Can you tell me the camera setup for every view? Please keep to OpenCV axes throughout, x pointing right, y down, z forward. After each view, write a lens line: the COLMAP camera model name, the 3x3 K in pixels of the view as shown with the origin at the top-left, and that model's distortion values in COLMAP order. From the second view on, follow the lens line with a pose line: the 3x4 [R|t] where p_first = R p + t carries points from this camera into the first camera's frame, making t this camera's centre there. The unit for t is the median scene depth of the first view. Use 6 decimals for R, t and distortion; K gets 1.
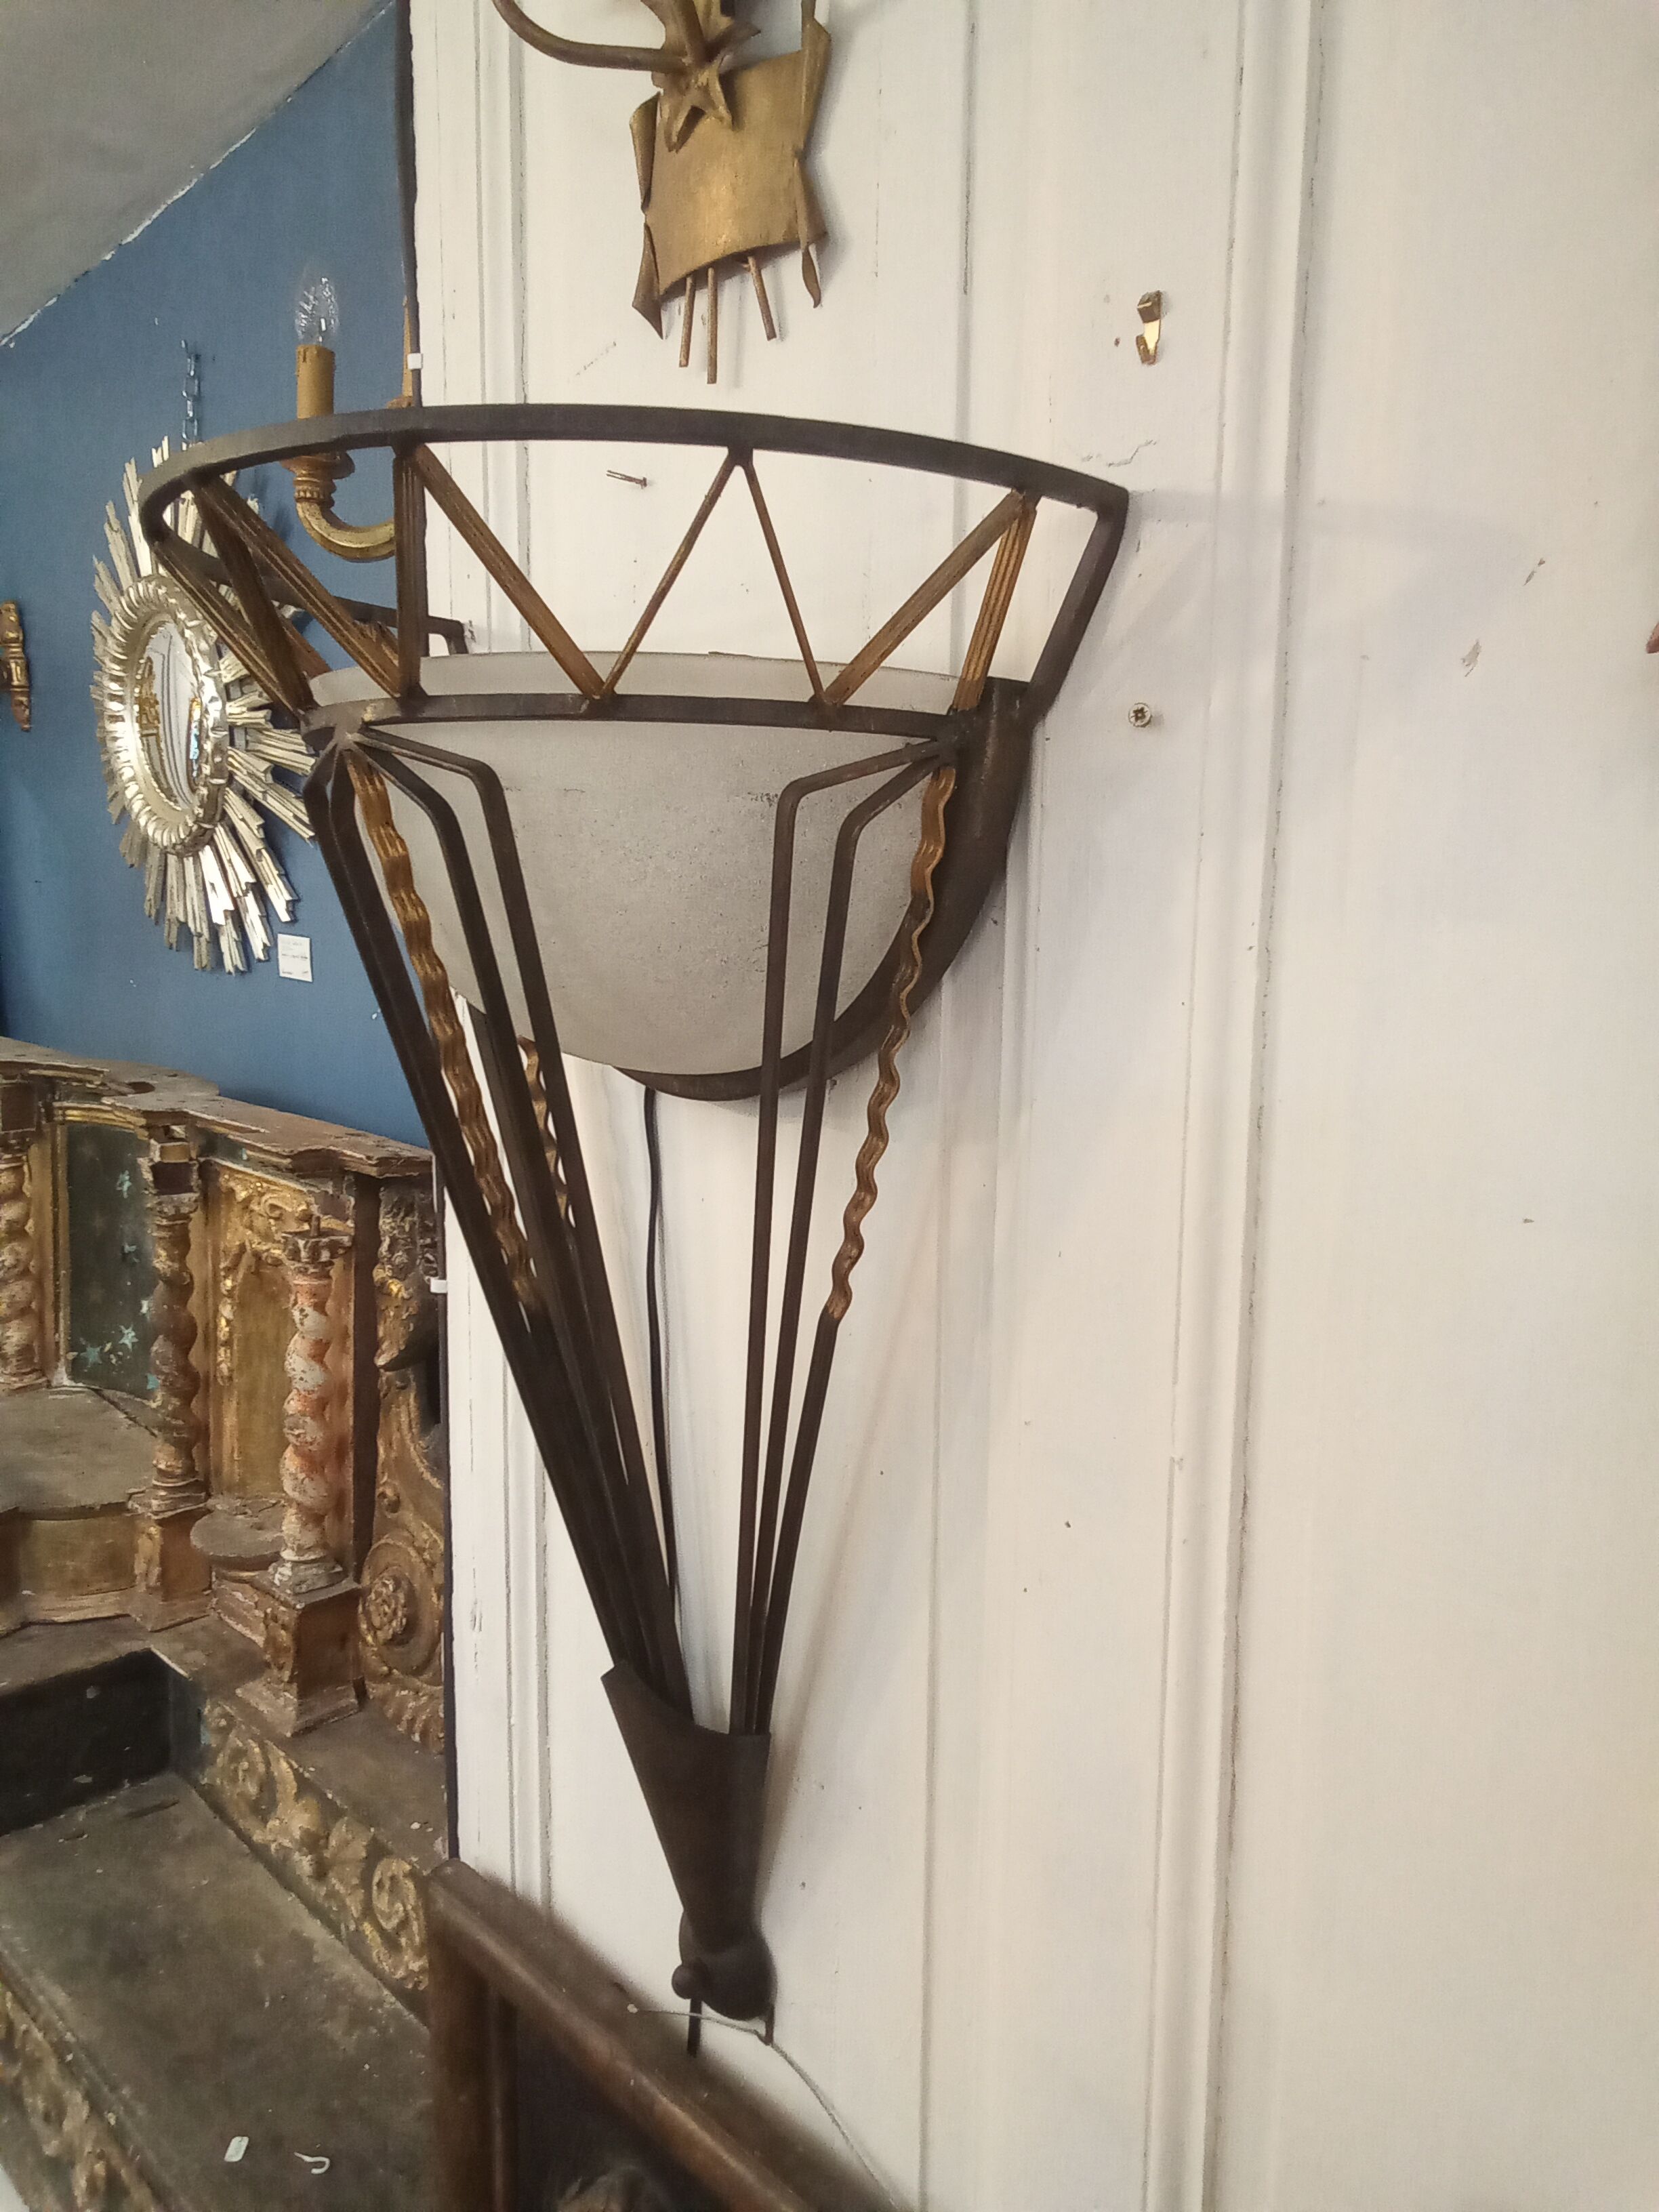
lens RADIAL K [[1513.3, 0, 835.5], [0, 1513.3, 1101.8], [0, 0, 1]] dist [0.048686, -0.060906]
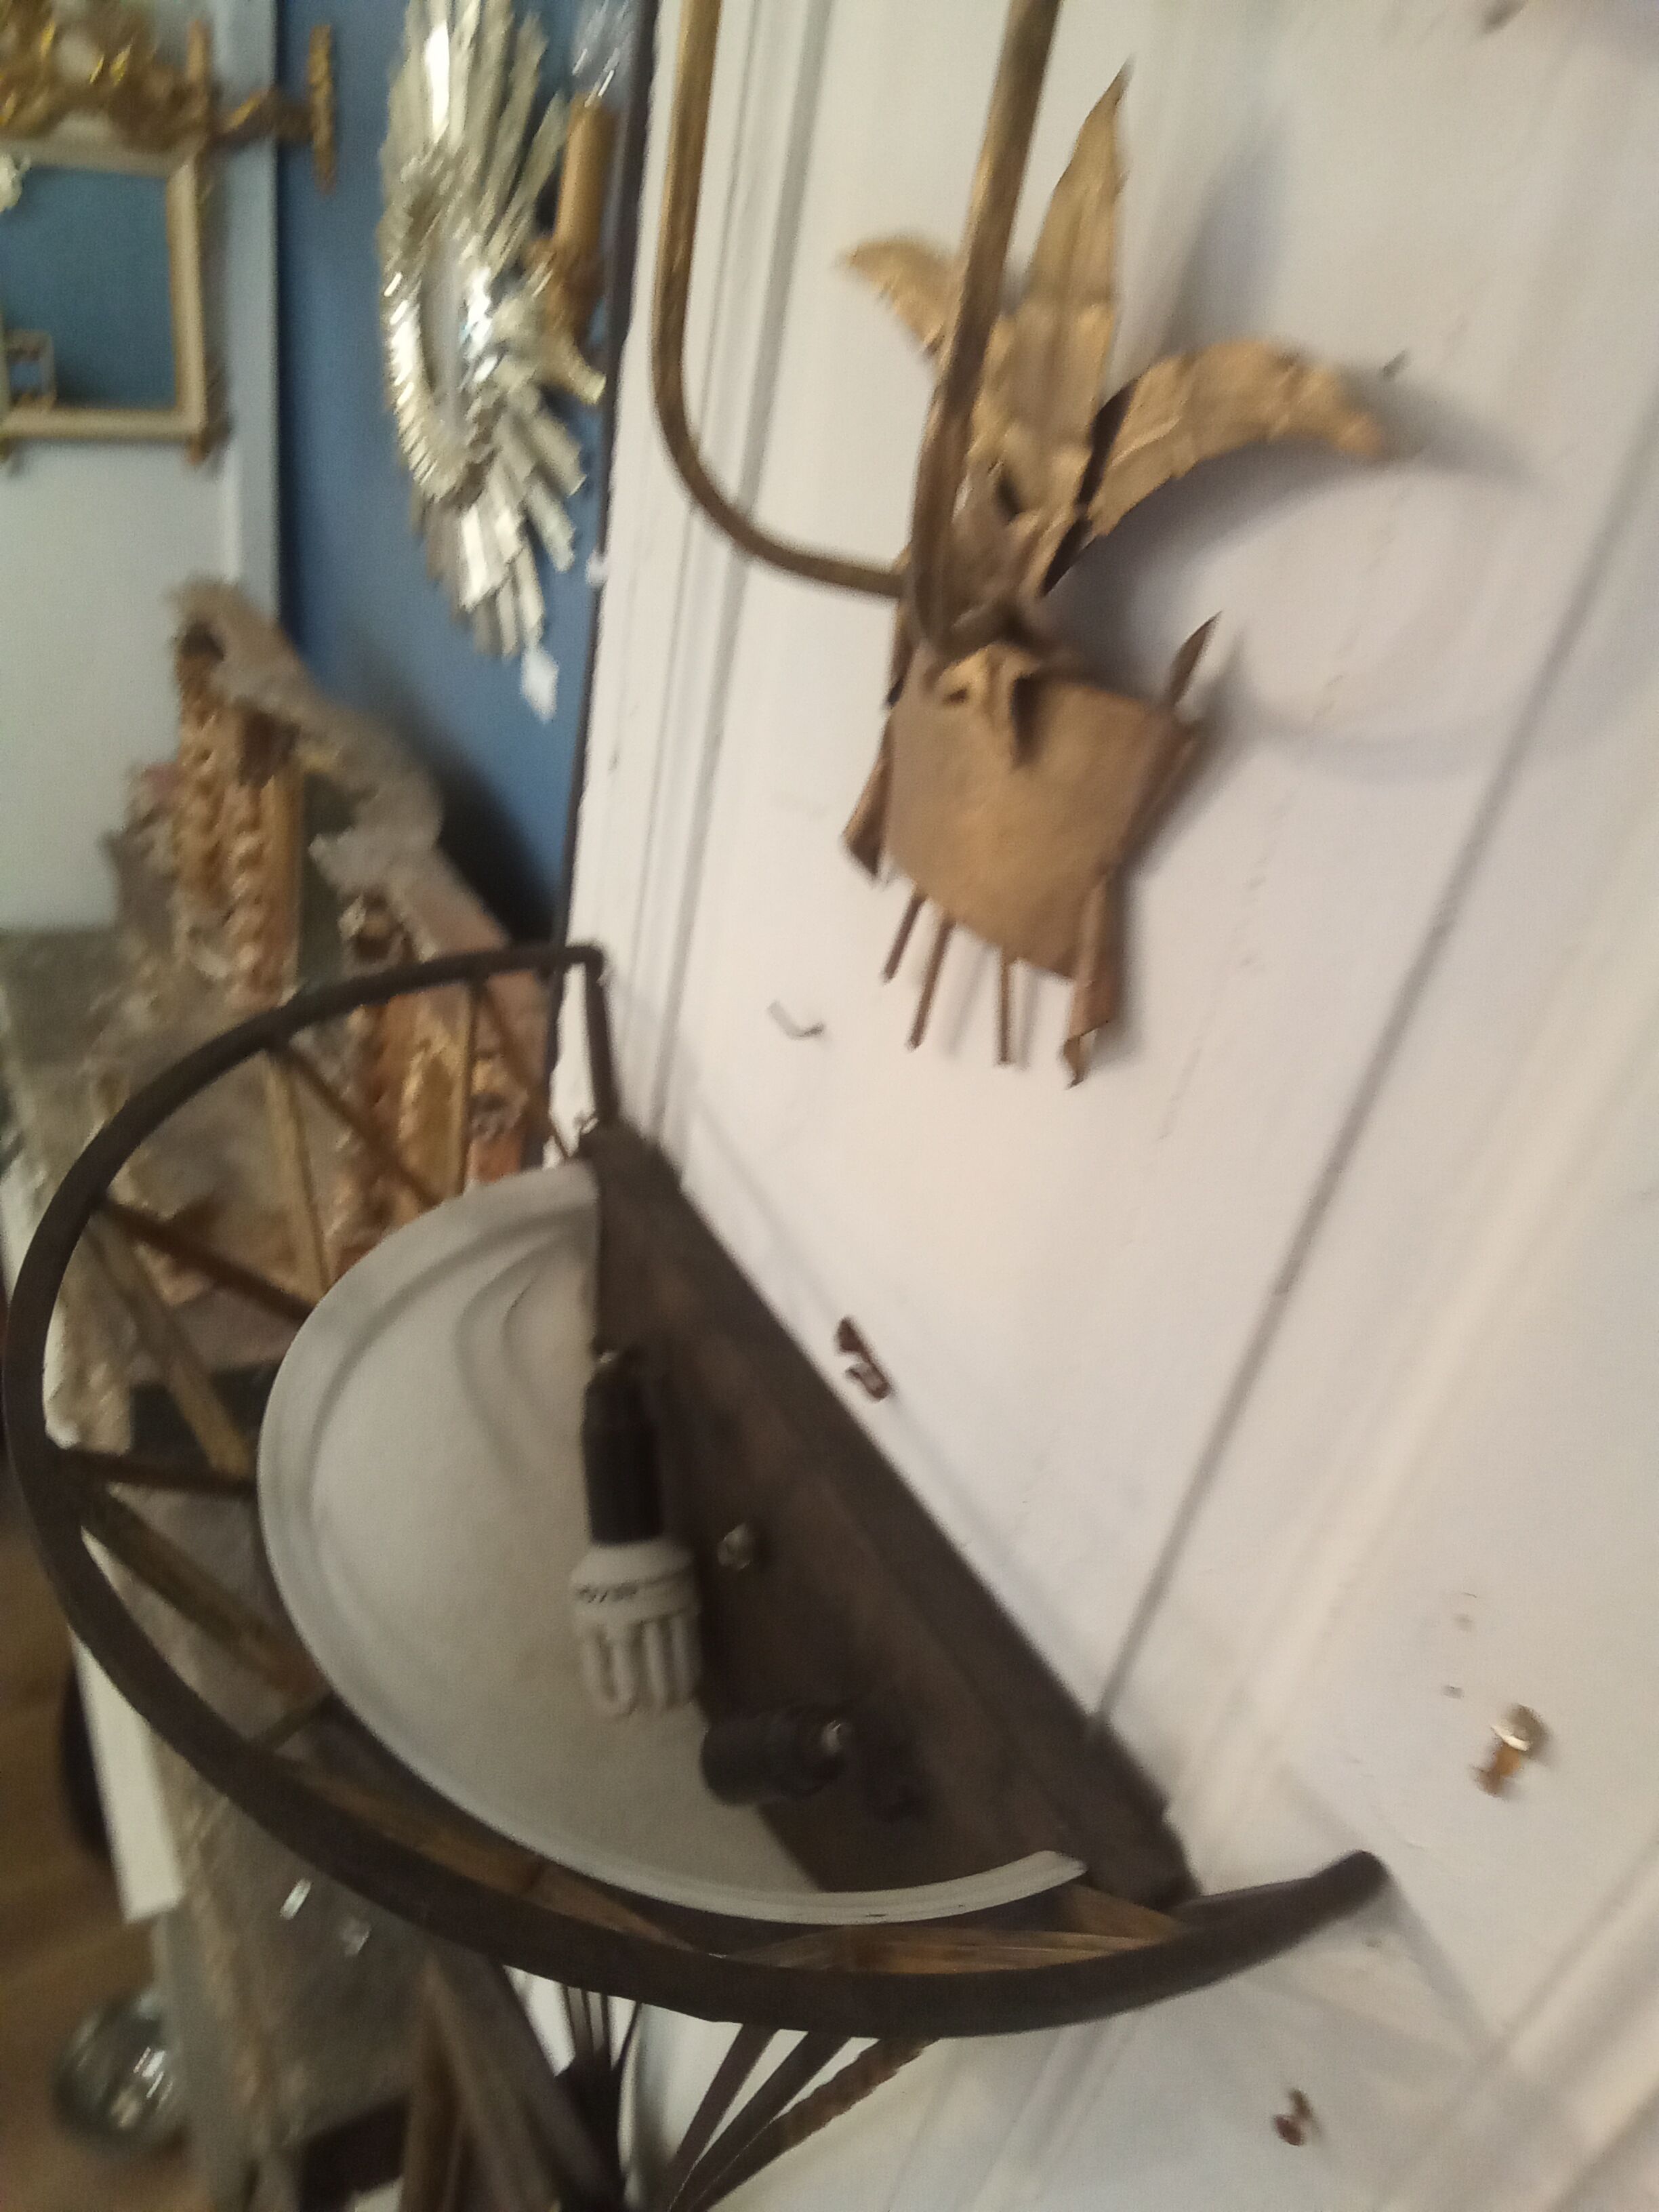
lens RADIAL K [[1513.3, 0, 835.5], [0, 1513.3, 1101.8], [0, 0, 1]] dist [0.048686, -0.060906]
pose [[0.952136, 0.277249, -0.128725, -0.010516], [-0.206126, 0.893313, 0.399379, -0.331024], [0.225719, -0.353729, 0.907704, 0.182552]]
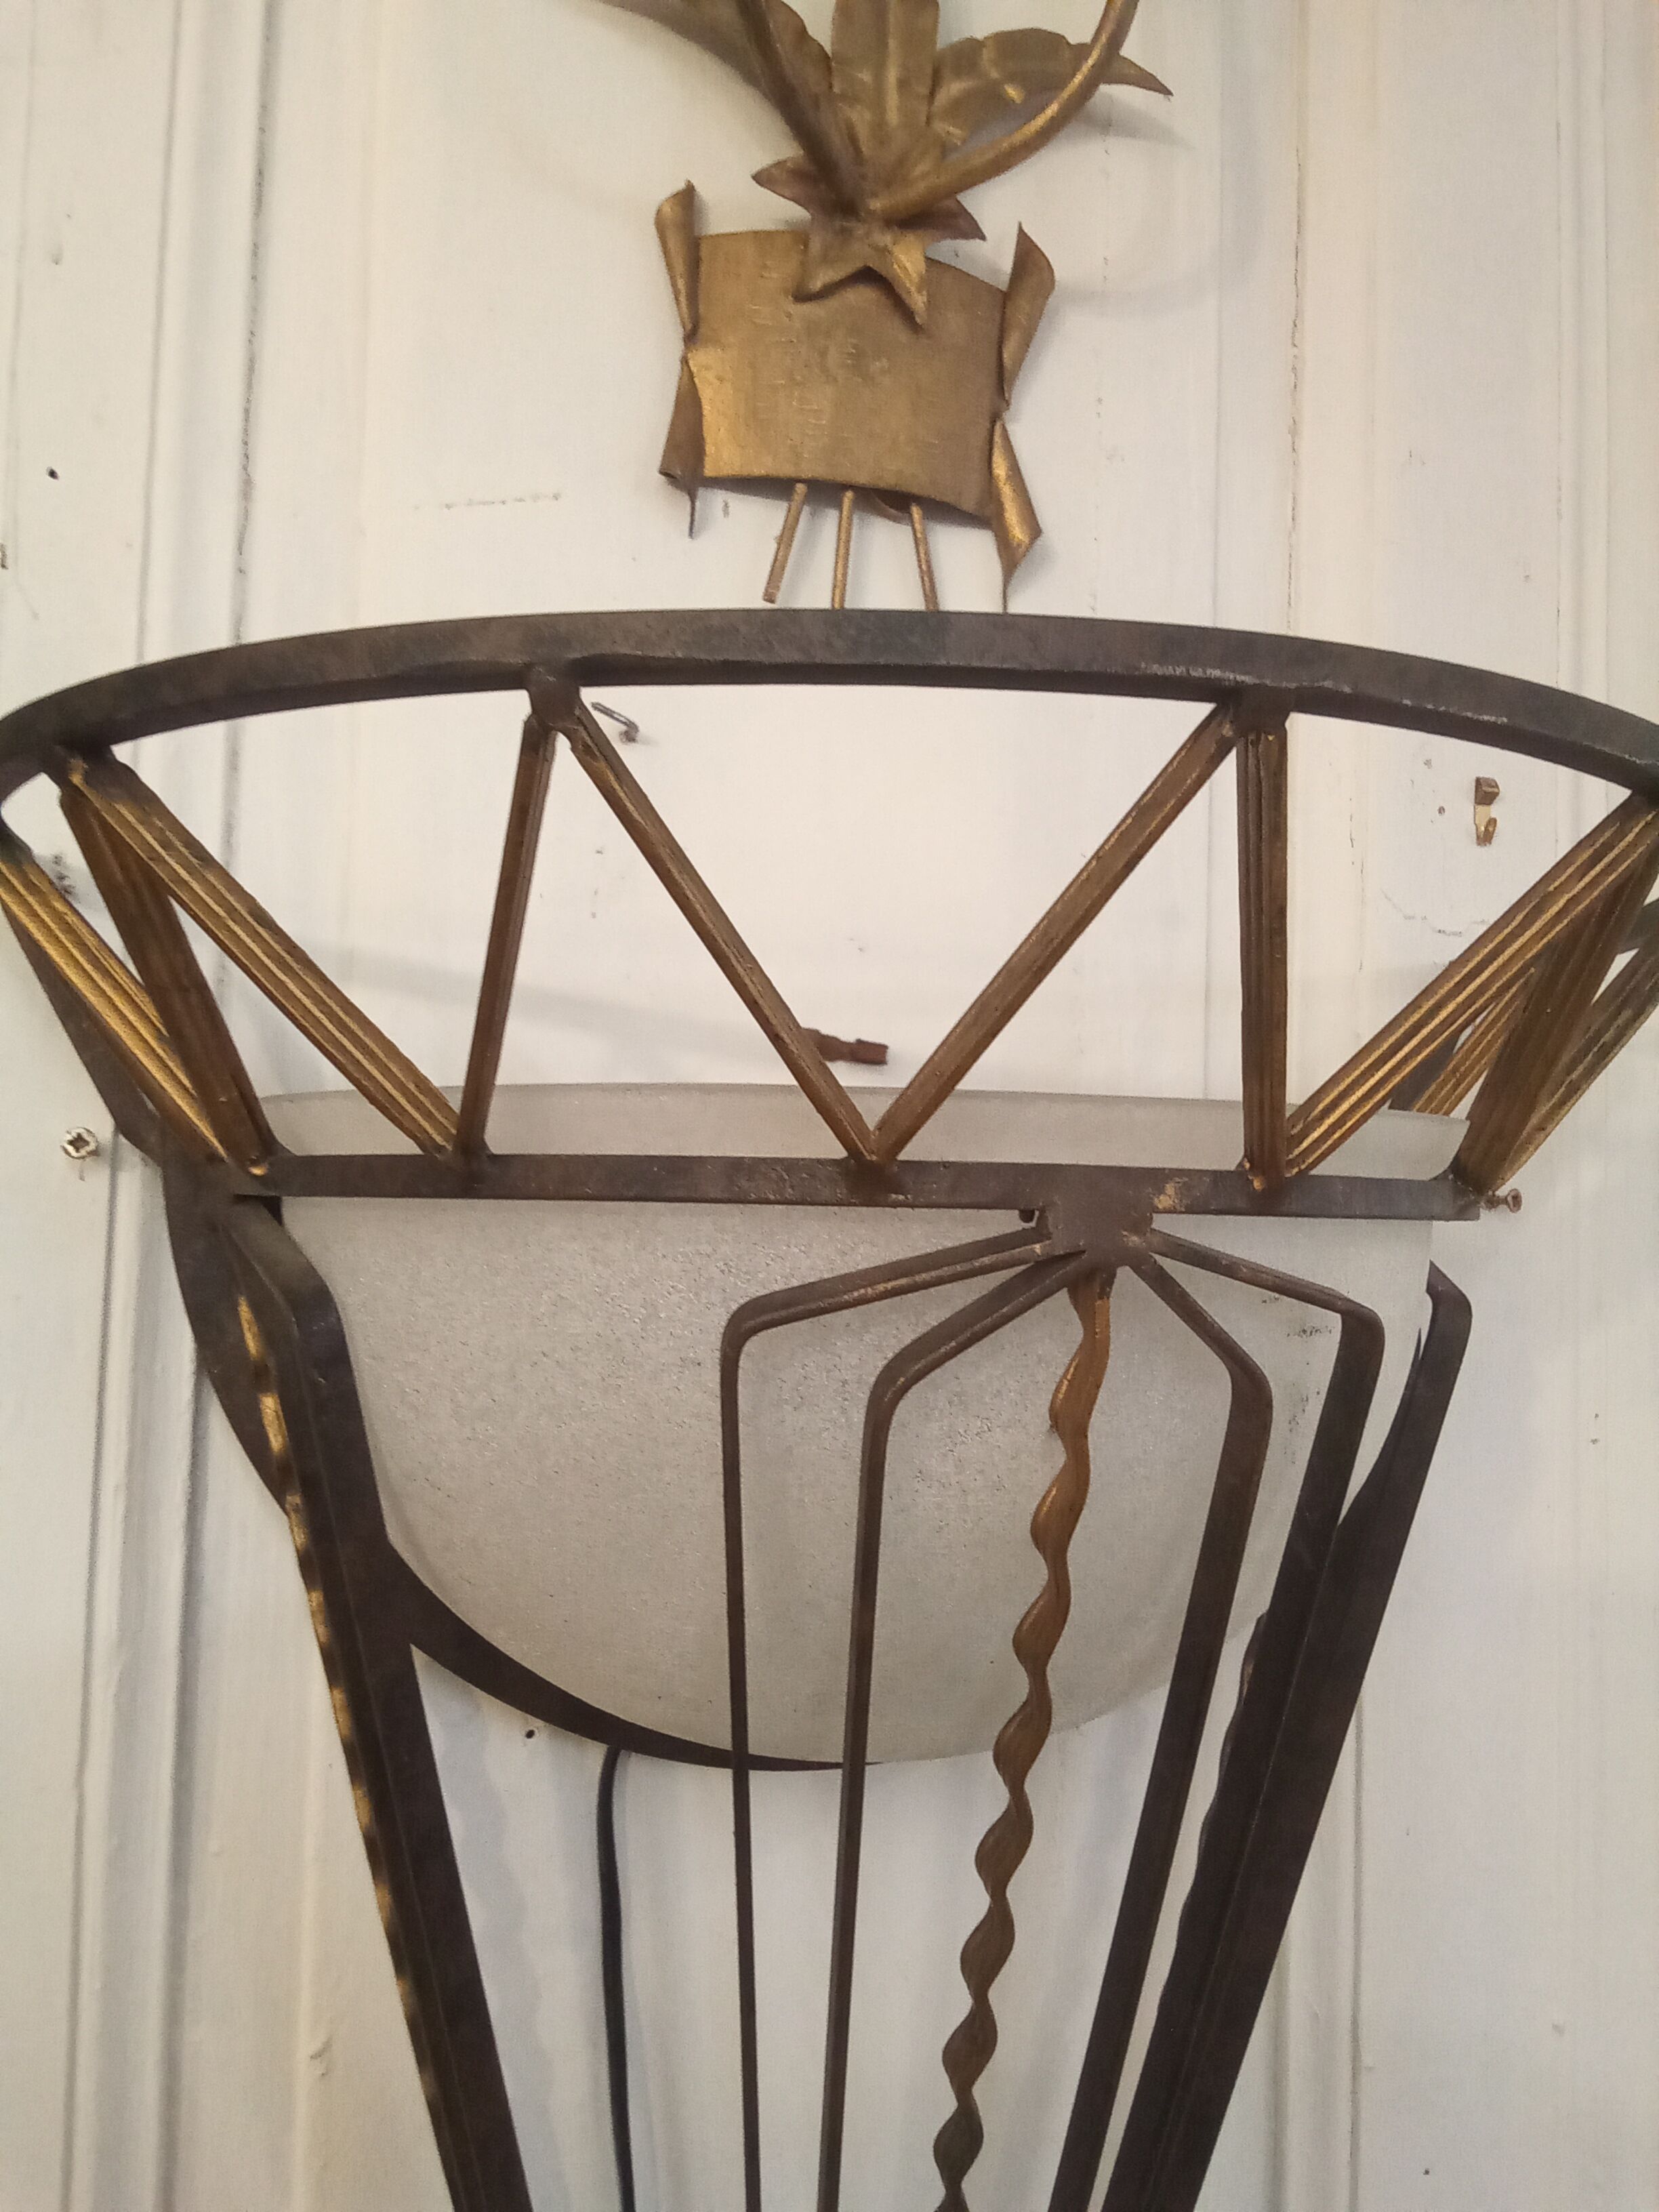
lens RADIAL K [[1513.3, 0, 835.5], [0, 1513.3, 1101.8], [0, 0, 1]] dist [0.048686, -0.060906]
pose [[0.497964, 0.043691, 0.866096, -0.304081], [0.099021, 0.989333, -0.106840, -0.095311], [-0.861526, 0.138964, 0.488326, 0.331342]]
